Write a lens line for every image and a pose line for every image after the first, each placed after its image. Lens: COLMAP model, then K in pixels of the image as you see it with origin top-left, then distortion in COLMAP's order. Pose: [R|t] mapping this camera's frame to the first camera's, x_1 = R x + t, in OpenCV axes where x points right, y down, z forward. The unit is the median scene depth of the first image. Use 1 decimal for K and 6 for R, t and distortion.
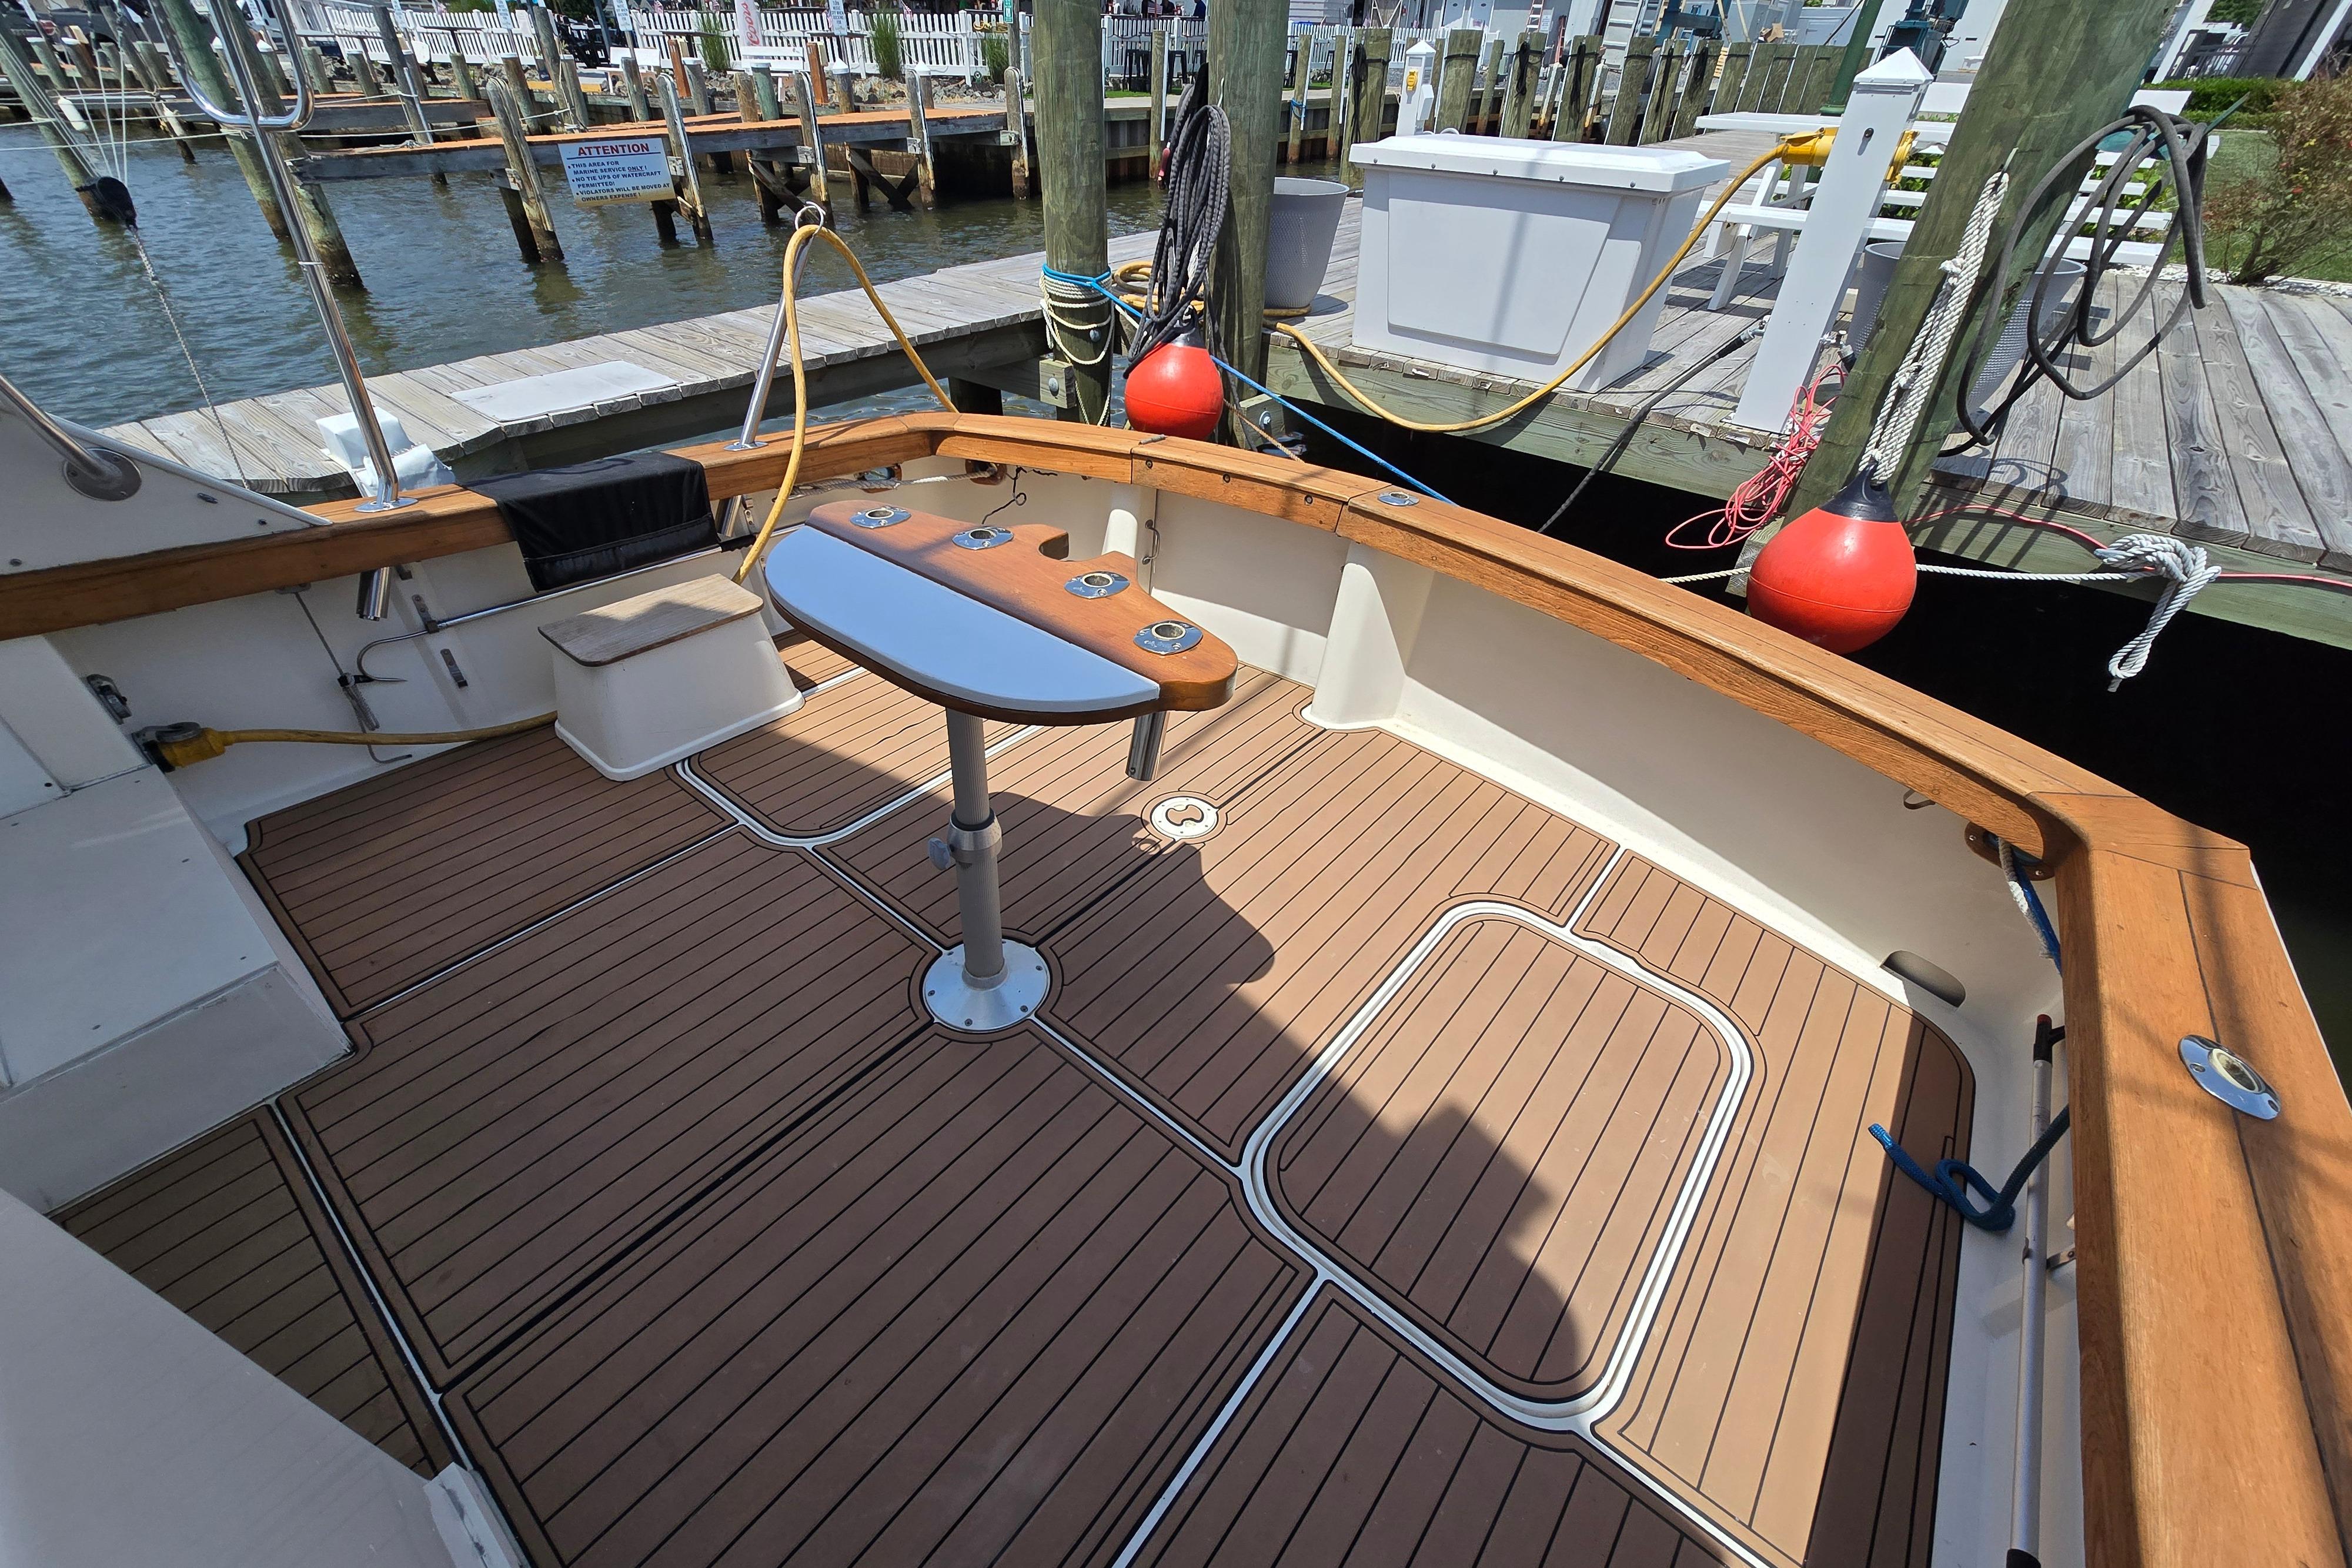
lens RADIAL K [[952.9, 0, 1165.0], [0, 952.9, 785.6], [0, 0, 1]] dist [-0.002047, 0.000029]
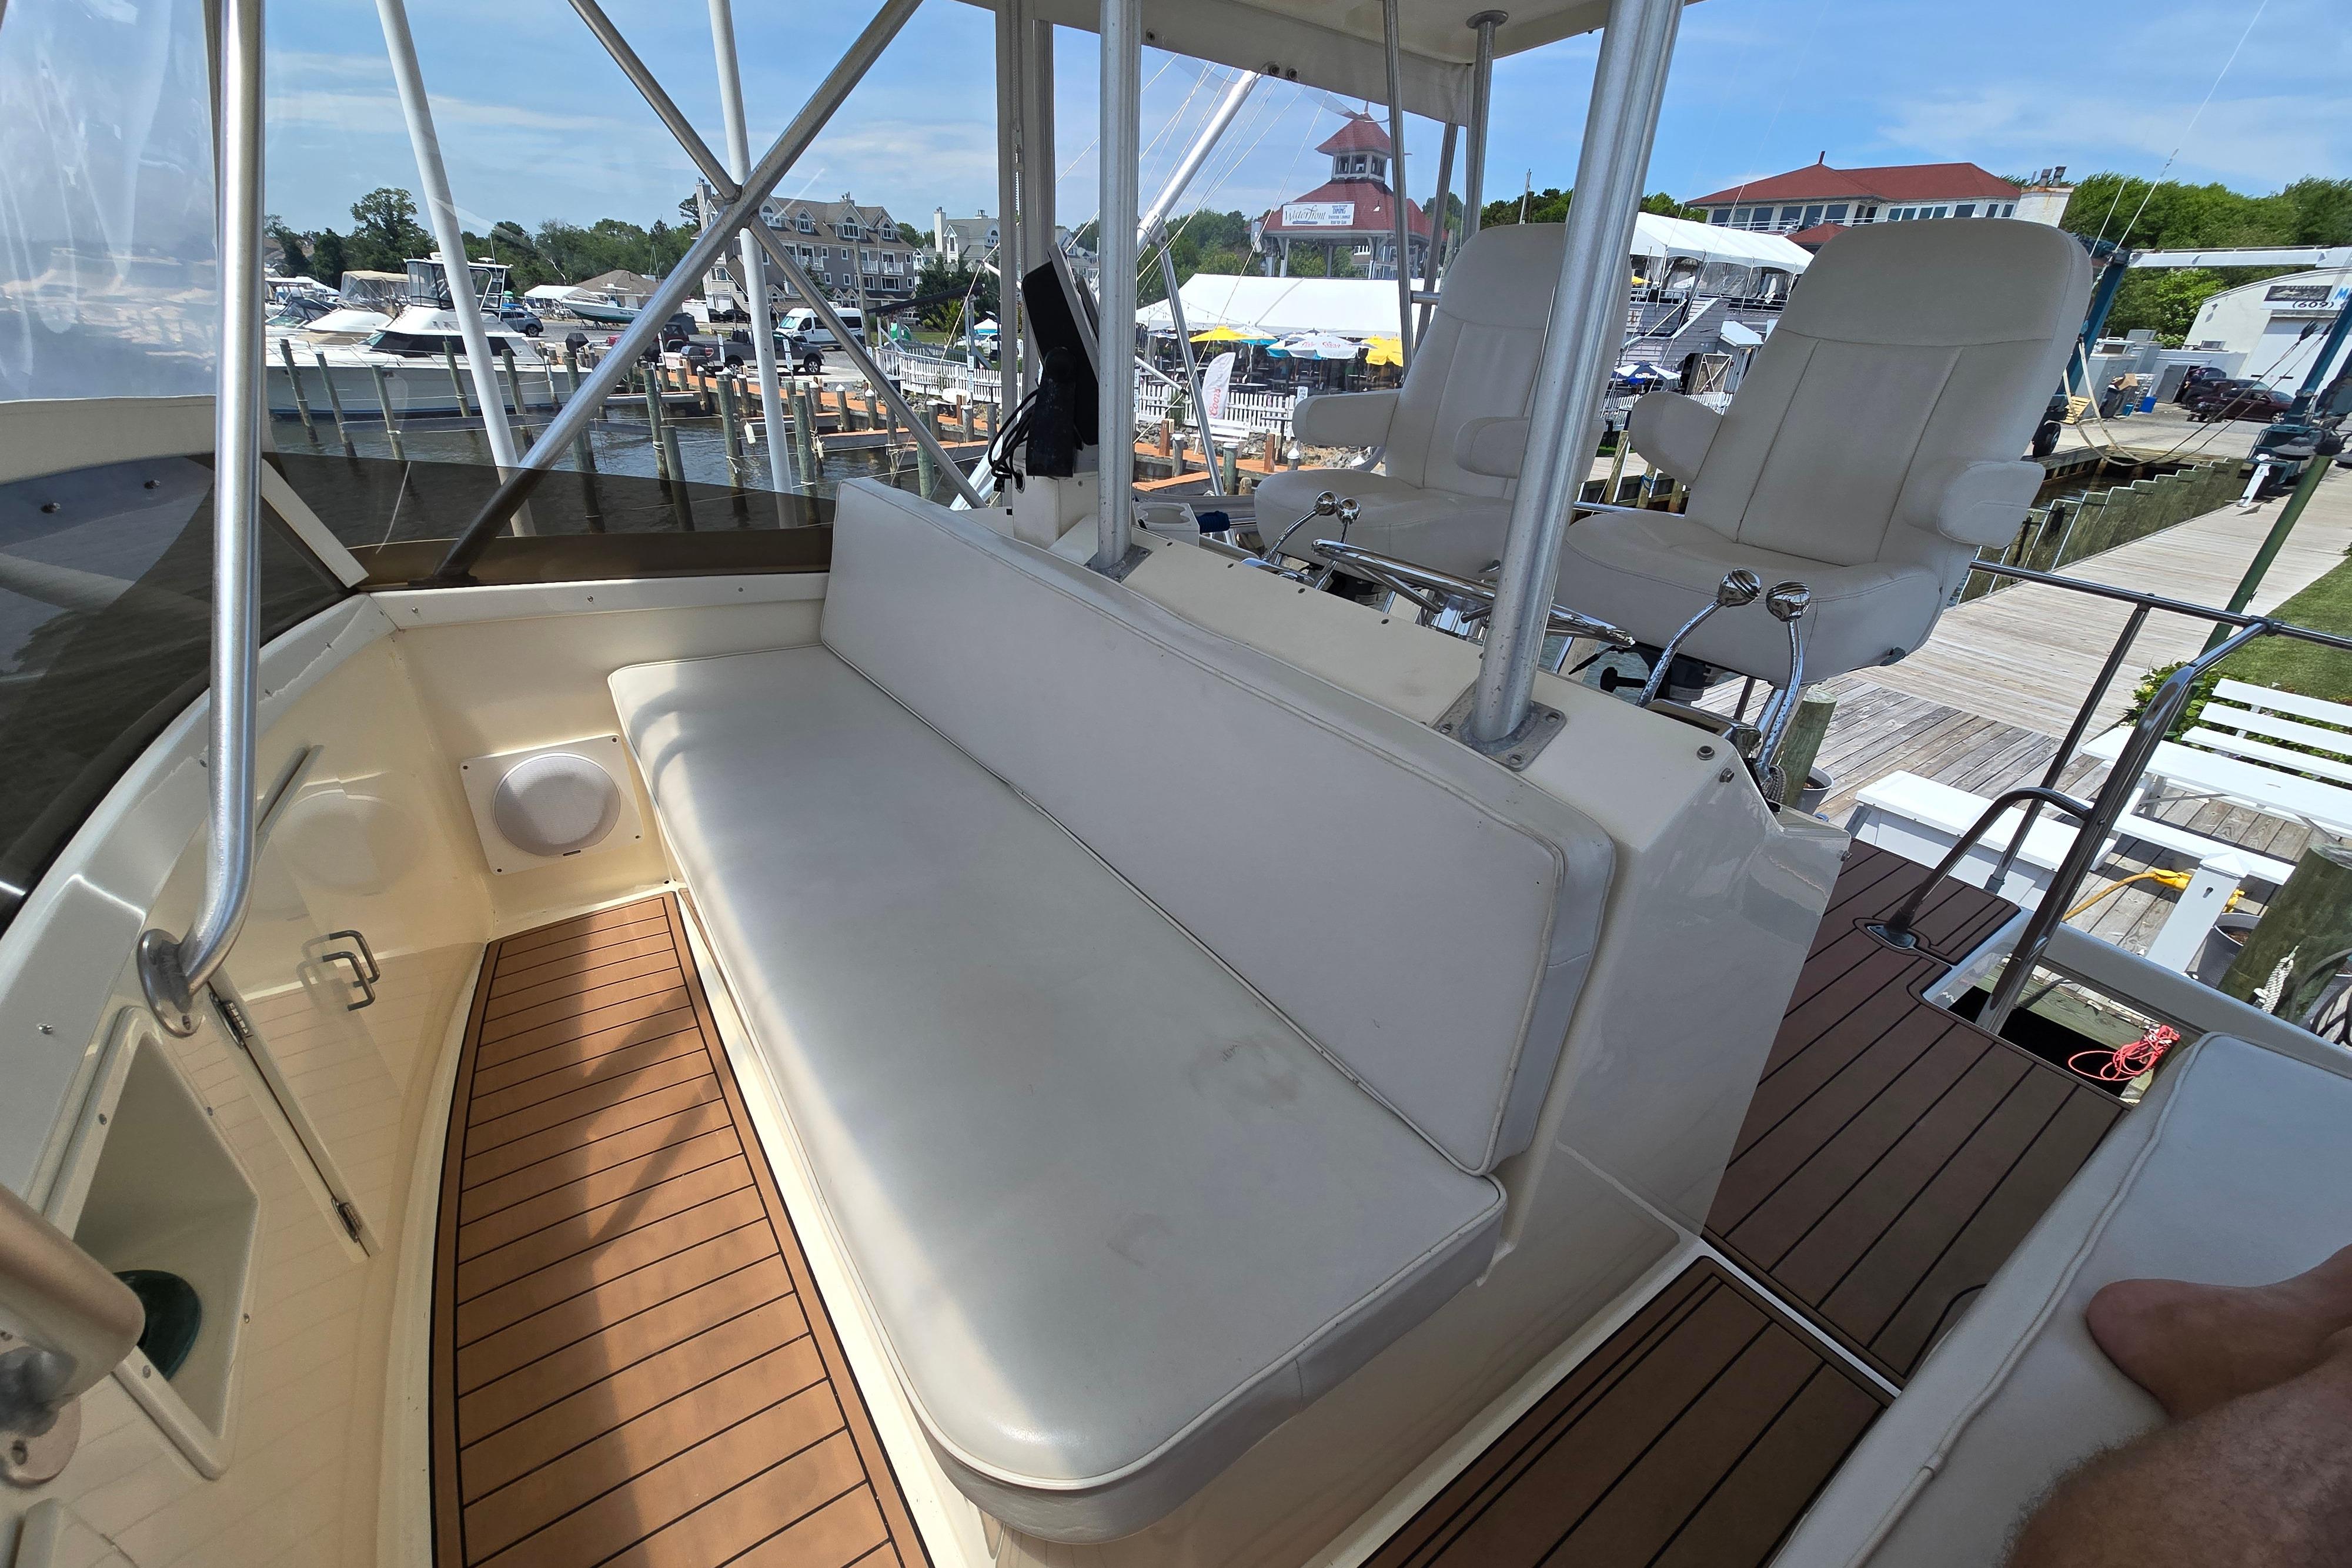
lens RADIAL K [[955.9, 0, 1176.8], [0, 955.9, 790.7], [0, 0, 1]] dist [-0.008092, 0.002270]
pose [[0.963874, 0.146026, -0.222765, -0.819104], [-0.188570, 0.964764, -0.183500, -0.149806], [0.188120, 0.218878, 0.957446, -1.192738]]
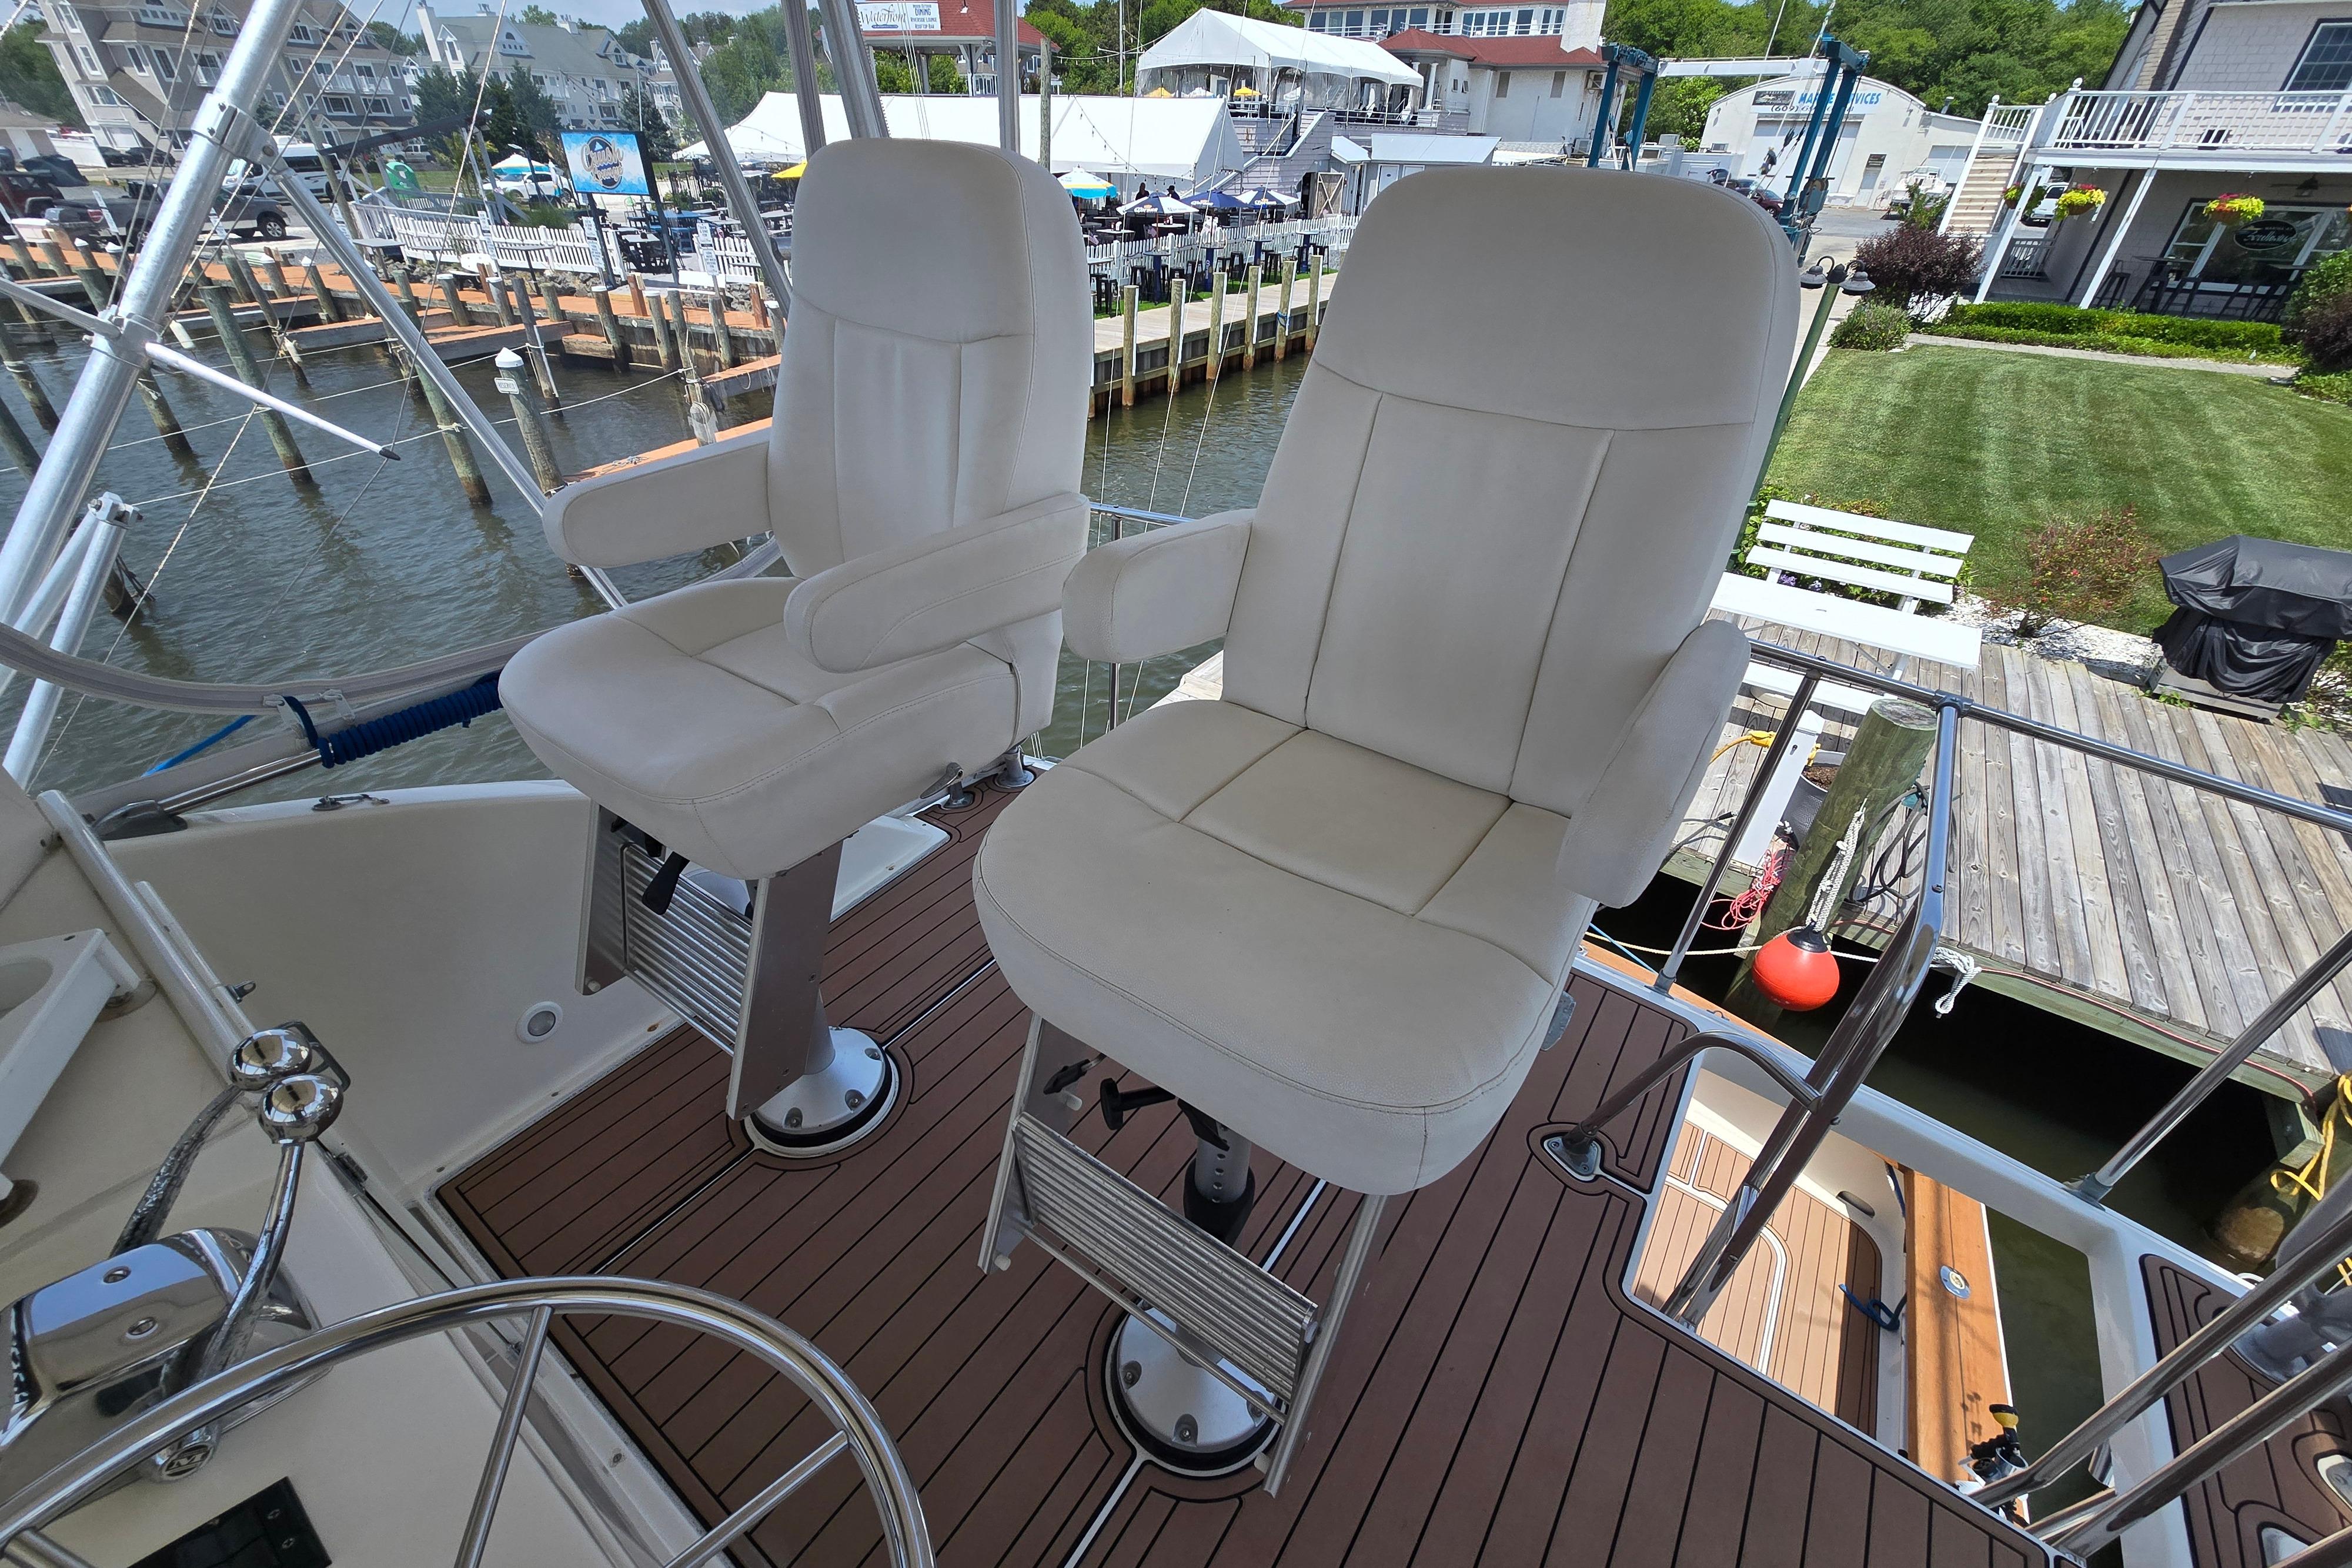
lens RADIAL K [[955.9, 0, 1176.8], [0, 955.9, 790.7], [0, 0, 1]] dist [-0.008092, 0.002270]
pose [[0.997348, -0.029756, 0.066424, -0.666258], [0.034235, 0.997142, -0.067349, -0.502248], [-0.064231, 0.069444, 0.995516, -0.868975]]
